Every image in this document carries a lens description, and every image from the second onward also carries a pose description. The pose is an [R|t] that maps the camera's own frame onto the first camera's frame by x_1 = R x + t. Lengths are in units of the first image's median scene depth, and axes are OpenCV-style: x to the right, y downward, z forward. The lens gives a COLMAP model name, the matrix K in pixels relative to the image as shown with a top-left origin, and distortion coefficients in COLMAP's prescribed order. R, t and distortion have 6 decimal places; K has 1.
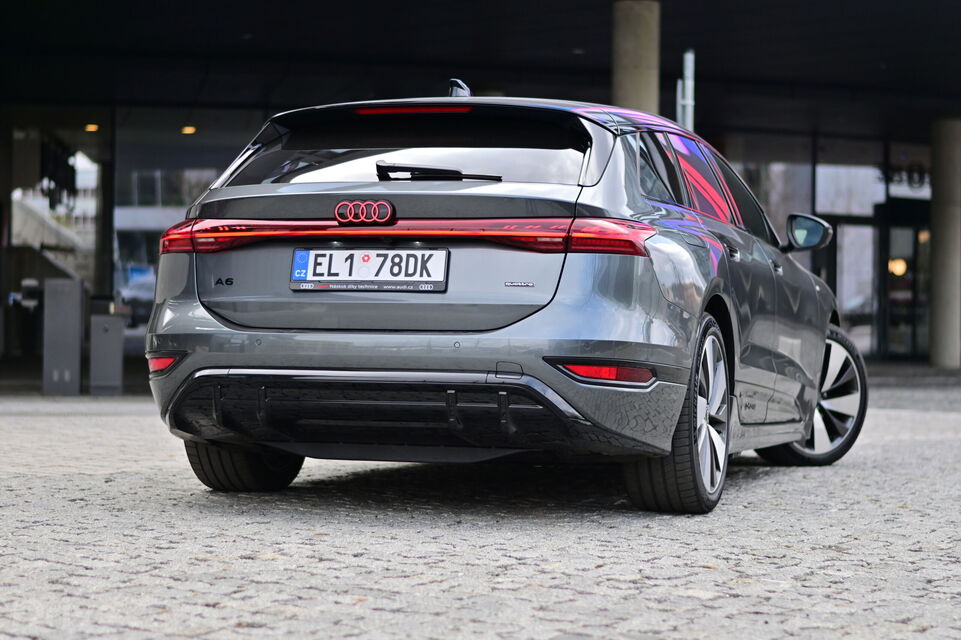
lens RADIAL K [[2157.6, 0, 480.5], [0, 2157.6, 320.0], [0, 0, 1]] dist [-0.024085, -0.023558]
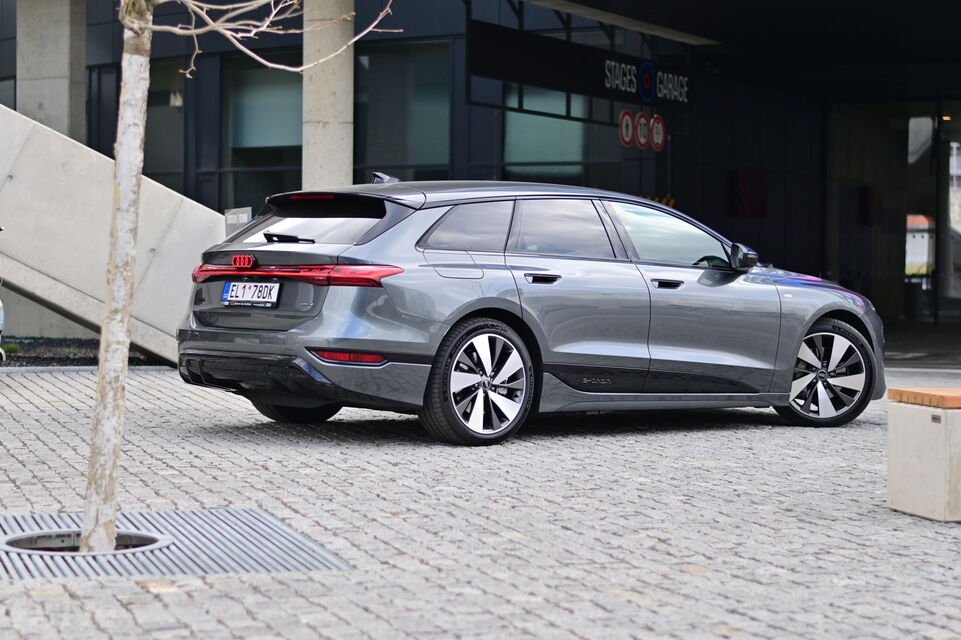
lens RADIAL K [[2157.6, 0, 480.5], [0, 2157.6, 320.0], [0, 0, 1]] dist [-0.024085, -0.023558]
pose [[0.833138, 0.014929, -0.552864, 1.061276], [-0.002516, 0.999728, 0.023204, -0.043217], [0.553060, -0.017941, 0.832948, -0.345387]]
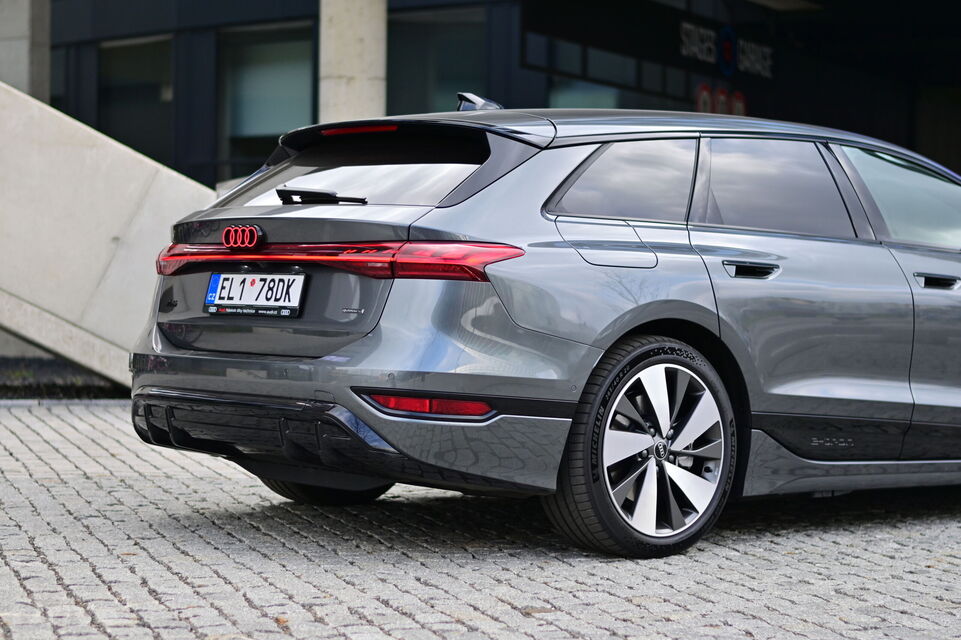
lens RADIAL K [[2157.6, 0, 480.5], [0, 2157.6, 320.0], [0, 0, 1]] dist [-0.024085, -0.023558]
pose [[0.833496, 0.013474, -0.552362, 0.592285], [-0.005405, 0.999854, 0.016235, -0.028017], [0.552499, -0.010546, 0.833447, 0.216840]]
